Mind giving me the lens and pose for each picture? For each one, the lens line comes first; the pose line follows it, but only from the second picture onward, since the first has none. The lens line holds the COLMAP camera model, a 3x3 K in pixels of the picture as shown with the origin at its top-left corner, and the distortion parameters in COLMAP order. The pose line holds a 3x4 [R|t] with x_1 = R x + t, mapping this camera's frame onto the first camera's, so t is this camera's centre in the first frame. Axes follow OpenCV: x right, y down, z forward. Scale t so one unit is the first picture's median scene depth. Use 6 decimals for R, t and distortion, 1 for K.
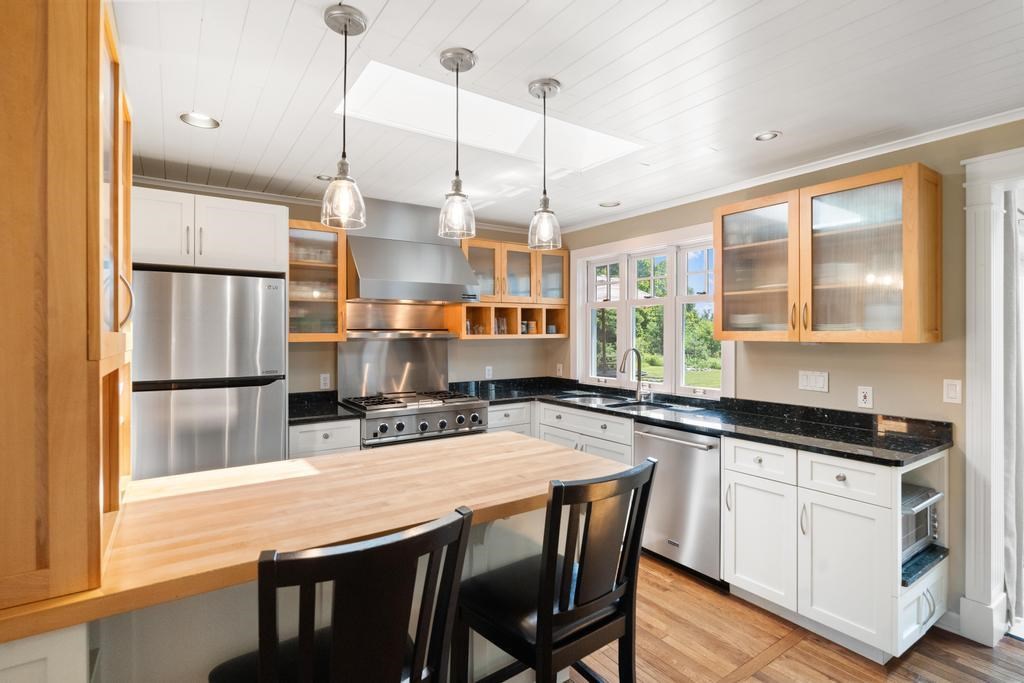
lens RADIAL K [[504.1, 0, 505.3], [0, 504.1, 332.7], [0, 0, 1]] dist [-0.006391, 0.003255]
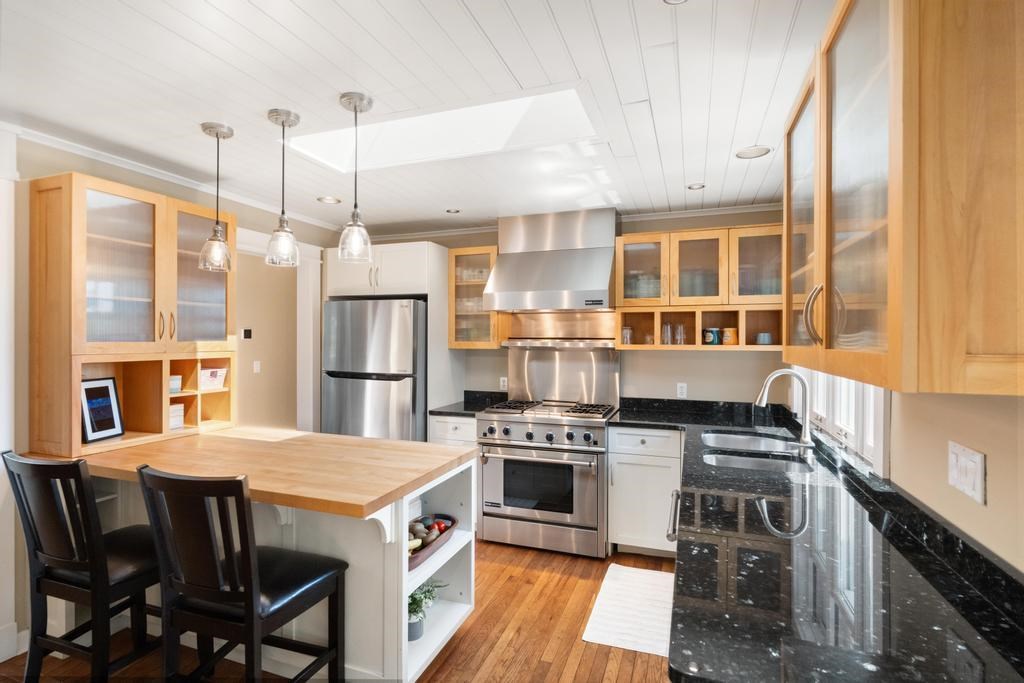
lens RADIAL K [[496.8, 0, 511.1], [0, 496.8, 338.5], [0, 0, 1]] dist [-0.004842, 0.001344]
pose [[0.580973, 0.004700, -0.813910, 0.578433], [-0.005647, 0.999983, 0.001744, -0.007751], [0.813904, 0.003583, 0.580989, 0.366344]]
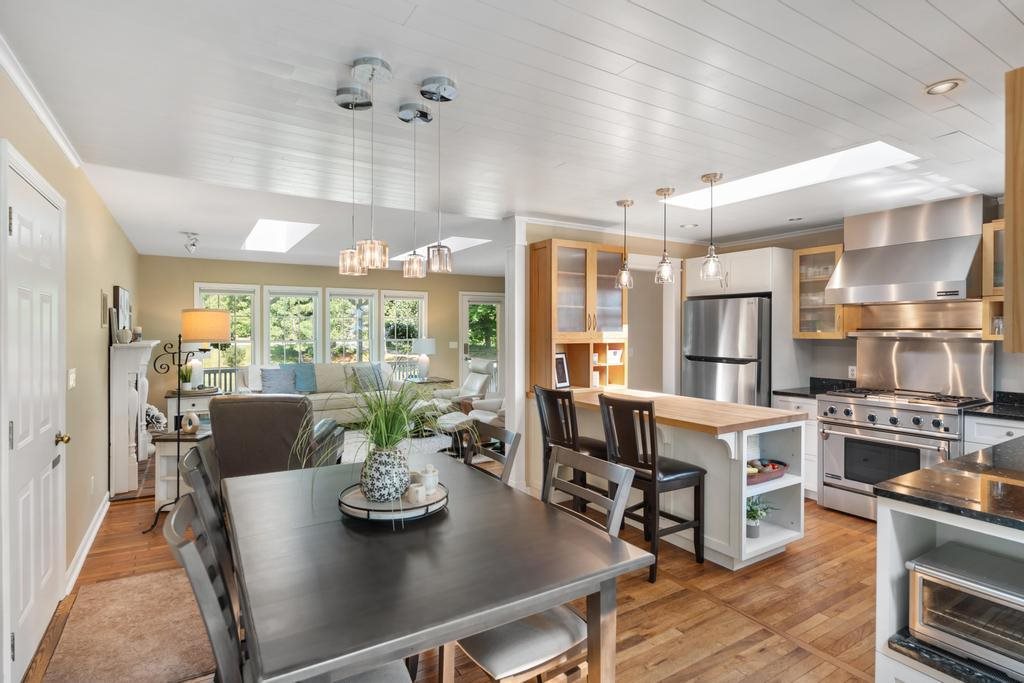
lens RADIAL K [[524.4, 0, 511.2], [0, 524.4, 338.0], [0, 0, 1]] dist [-0.002006, 0.002181]
pose [[-0.037984, 0.018506, -0.999107, 0.937710], [0.000096, 0.999829, 0.018516, -0.007934], [0.999278, 0.000608, -0.037980, 0.238750]]
